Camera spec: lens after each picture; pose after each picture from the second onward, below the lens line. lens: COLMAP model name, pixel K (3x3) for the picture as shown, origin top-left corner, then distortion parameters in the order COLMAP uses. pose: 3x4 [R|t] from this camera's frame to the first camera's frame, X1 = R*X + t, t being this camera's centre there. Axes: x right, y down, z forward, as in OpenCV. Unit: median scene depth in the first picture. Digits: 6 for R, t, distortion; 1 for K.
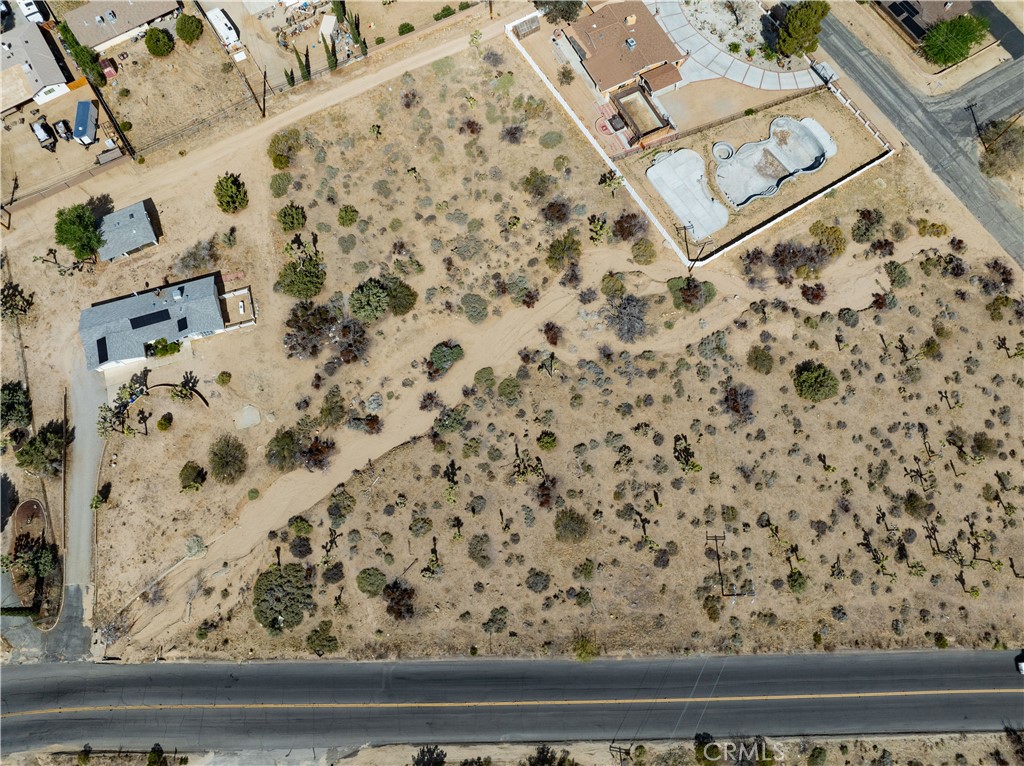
lens RADIAL K [[728.0, 0, 510.0], [0, 728.0, 387.7], [0, 0, 1]] dist [-0.059399, 0.032187]
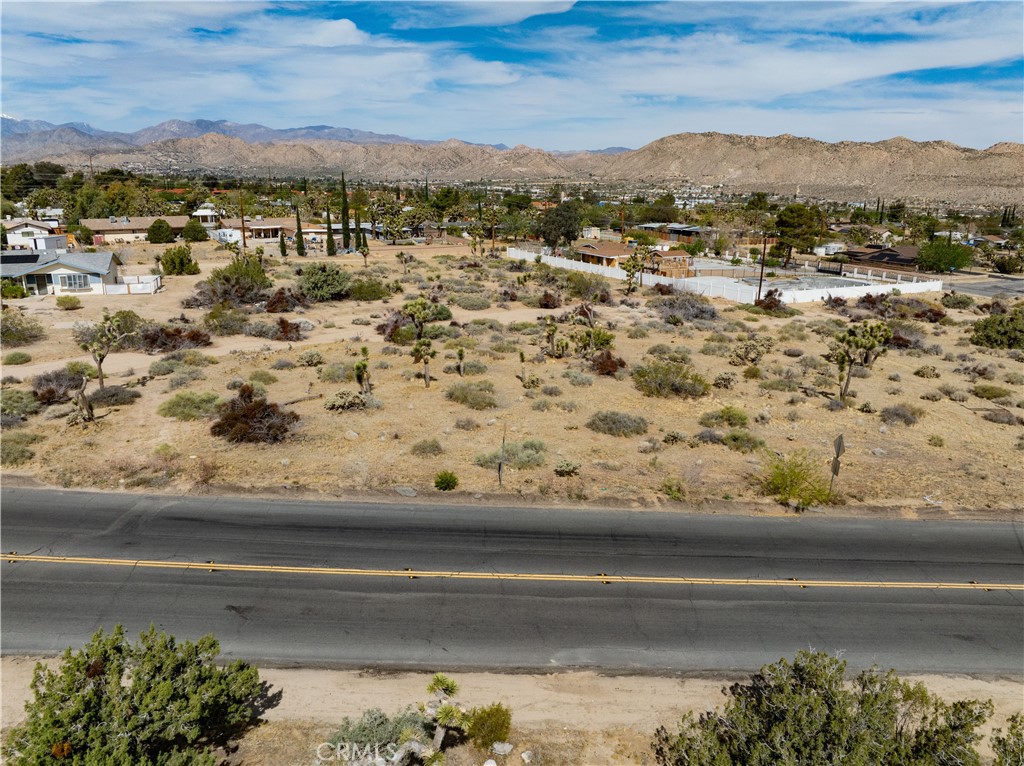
lens RADIAL K [[728.0, 0, 513.4], [0, 728.0, 382.7], [0, 0, 1]] dist [-0.059399, 0.032187]
pose [[0.999740, -0.005830, 0.022047, -0.025882], [0.021695, 0.541106, -0.840674, 0.562178], [-0.007029, 0.840934, 0.541092, 0.730807]]
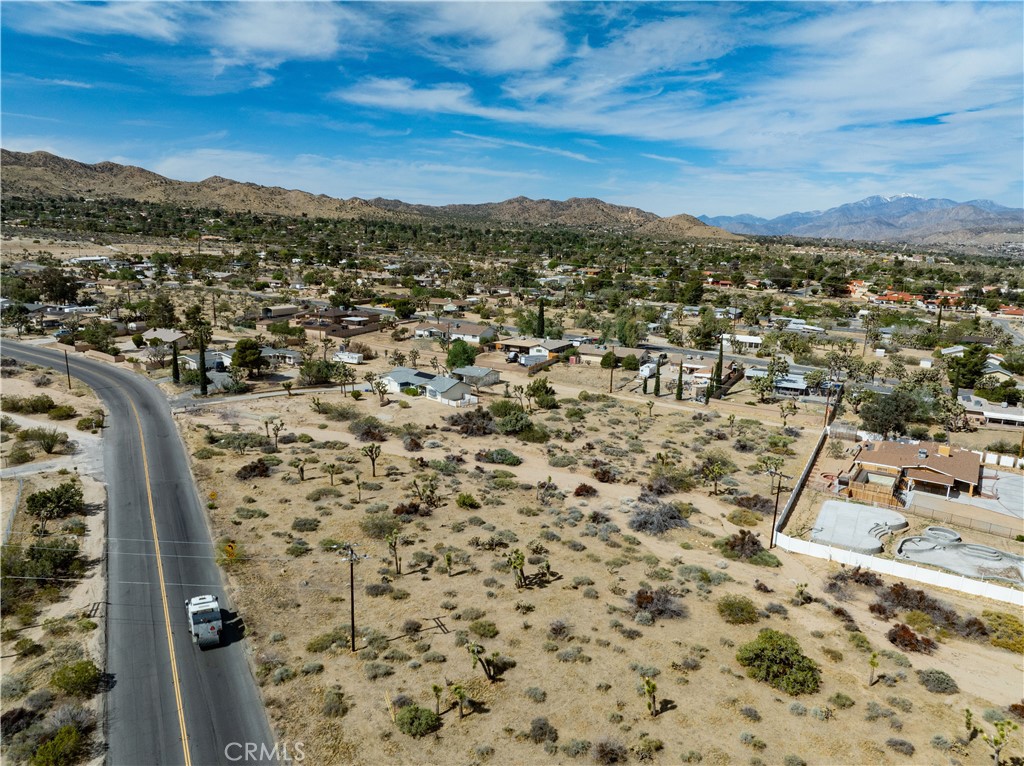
lens RADIAL K [[728.0, 0, 513.6], [0, 728.0, 379.1], [0, 0, 1]] dist [-0.059399, 0.032187]
pose [[0.473519, 0.171275, -0.863970, 0.804364], [-0.847962, 0.353930, -0.394581, 0.318635], [0.238204, 0.919455, 0.312827, 0.612973]]
